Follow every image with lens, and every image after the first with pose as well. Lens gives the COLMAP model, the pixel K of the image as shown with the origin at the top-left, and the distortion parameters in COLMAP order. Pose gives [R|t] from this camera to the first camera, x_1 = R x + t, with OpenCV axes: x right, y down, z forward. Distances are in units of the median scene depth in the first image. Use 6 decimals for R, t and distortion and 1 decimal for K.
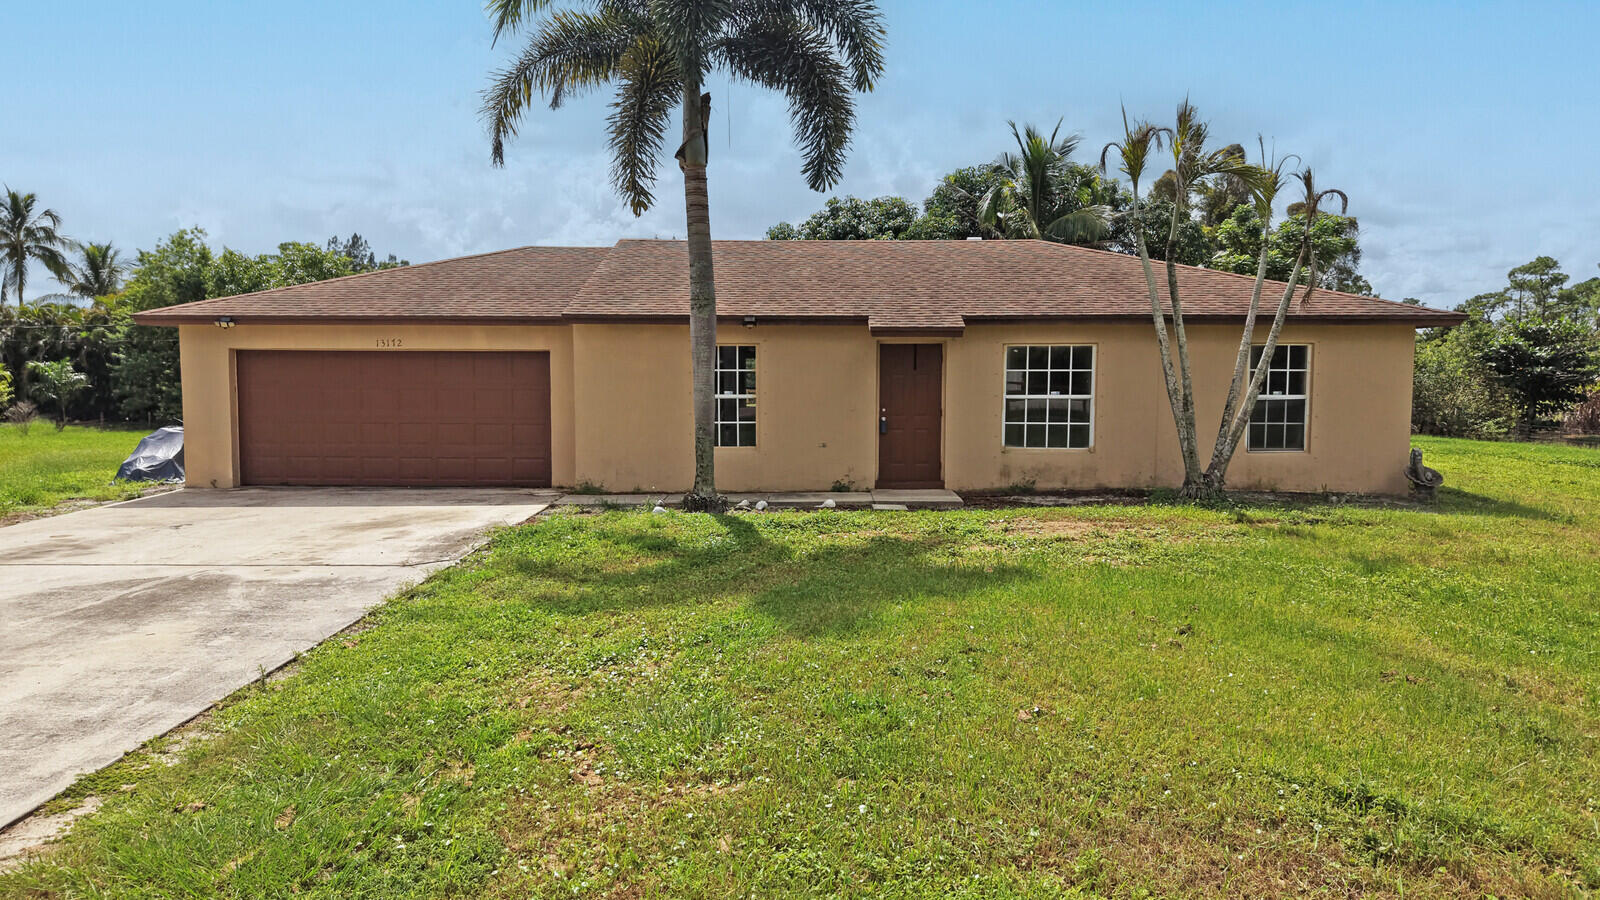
lens RADIAL K [[1127.2, 0, 800.0], [0, 1127.2, 450.0], [0, 0, 1]] dist [0.013586, -0.000733]
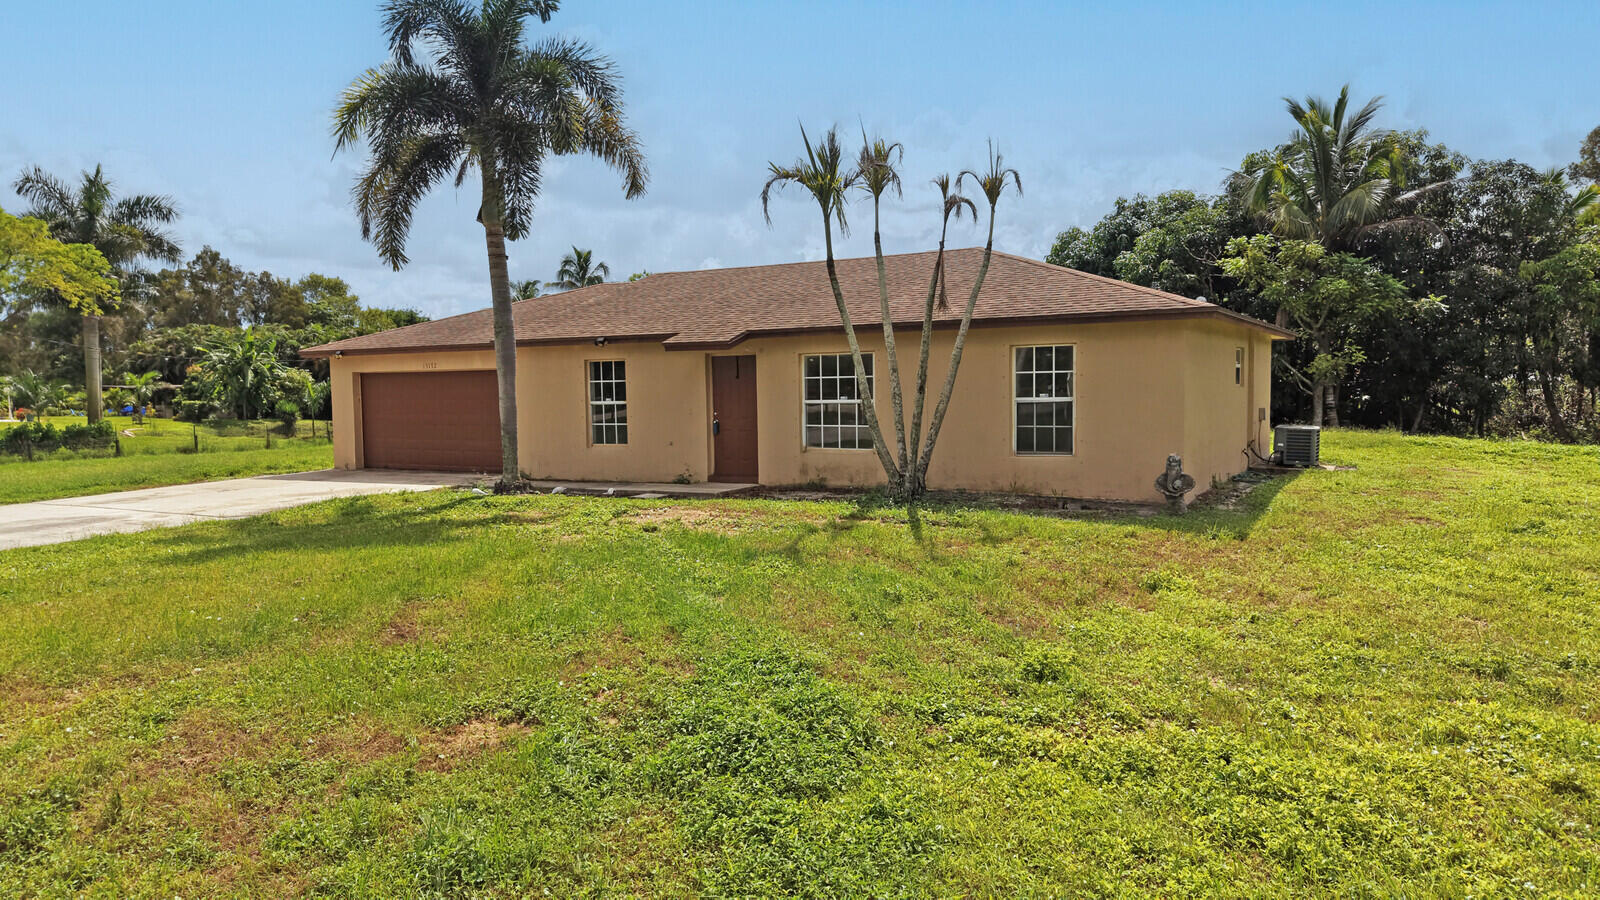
lens RADIAL K [[1050.7, 0, 796.5], [0, 1050.7, 451.2], [0, 0, 1]] dist [0.055321, -0.075047]
pose [[0.866261, 0.015203, -0.499361, 0.688864], [-0.012275, 0.999883, 0.009147, -0.008025], [0.499442, -0.001794, 0.866346, 0.106278]]
